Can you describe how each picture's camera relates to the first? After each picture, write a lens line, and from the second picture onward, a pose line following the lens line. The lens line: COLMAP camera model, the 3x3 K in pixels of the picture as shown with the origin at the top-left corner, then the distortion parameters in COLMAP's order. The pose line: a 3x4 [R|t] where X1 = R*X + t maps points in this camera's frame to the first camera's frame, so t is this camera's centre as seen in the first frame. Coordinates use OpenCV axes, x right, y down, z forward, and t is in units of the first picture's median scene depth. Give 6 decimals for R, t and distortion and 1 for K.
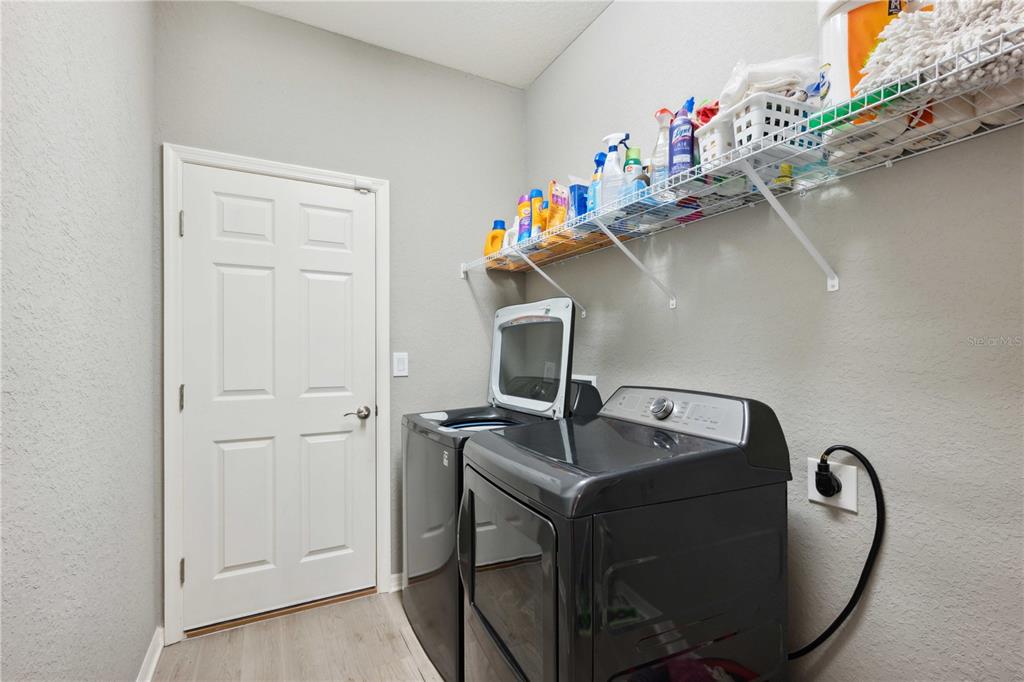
lens RADIAL K [[459.7, 0, 512.0], [0, 459.7, 341.0], [0, 0, 1]] dist [0.001250, 0.000288]
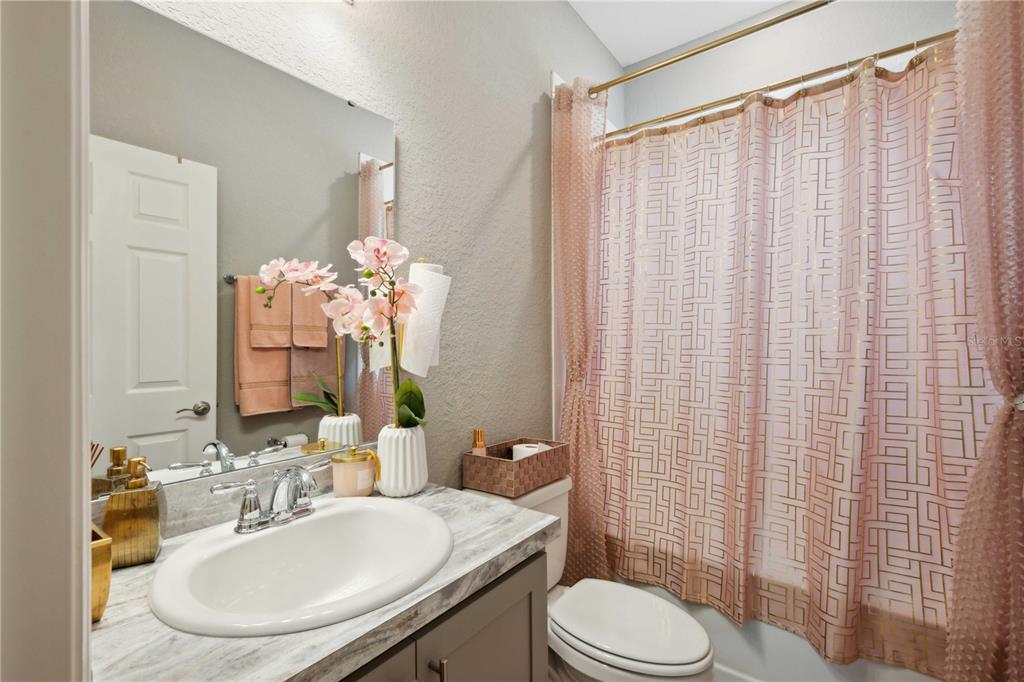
lens RADIAL K [[459.7, 0, 512.0], [0, 459.7, 341.0], [0, 0, 1]] dist [0.001250, 0.000288]
pose [[0.902793, 0.006955, 0.430019, -0.319134], [-0.015440, 0.999749, 0.016245, -0.003886], [-0.429798, -0.021306, 0.902674, -0.166960]]
